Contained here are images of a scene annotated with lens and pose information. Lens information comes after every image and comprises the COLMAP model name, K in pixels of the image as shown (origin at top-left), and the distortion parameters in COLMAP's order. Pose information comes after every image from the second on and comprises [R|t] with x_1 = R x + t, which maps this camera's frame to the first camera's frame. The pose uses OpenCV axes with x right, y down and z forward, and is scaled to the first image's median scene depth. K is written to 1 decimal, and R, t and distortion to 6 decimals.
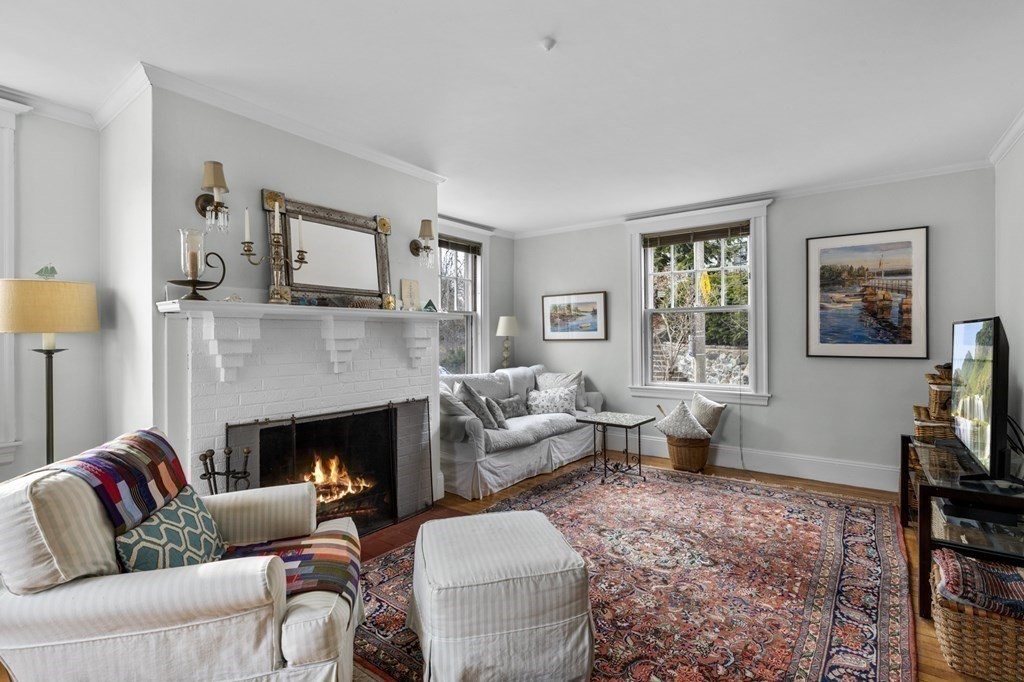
lens RADIAL K [[471.8, 0, 513.4], [0, 471.8, 338.3], [0, 0, 1]] dist [0.002546, 0.000644]
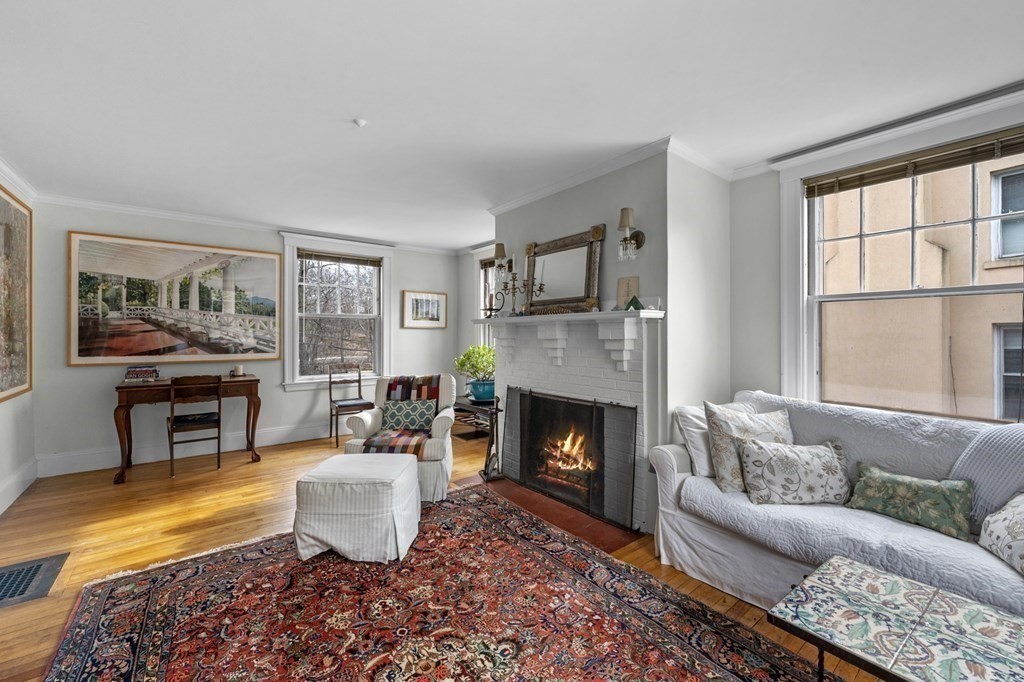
lens RADIAL K [[413.6, 0, 513.4], [0, 413.6, 336.4], [0, 0, 1]] dist [-0.005902, 0.000320]
pose [[-0.256131, 0.007809, -0.966610, 0.859583], [-0.004470, 0.999947, 0.009263, -0.017877], [0.966632, 0.006694, -0.256083, 1.347286]]
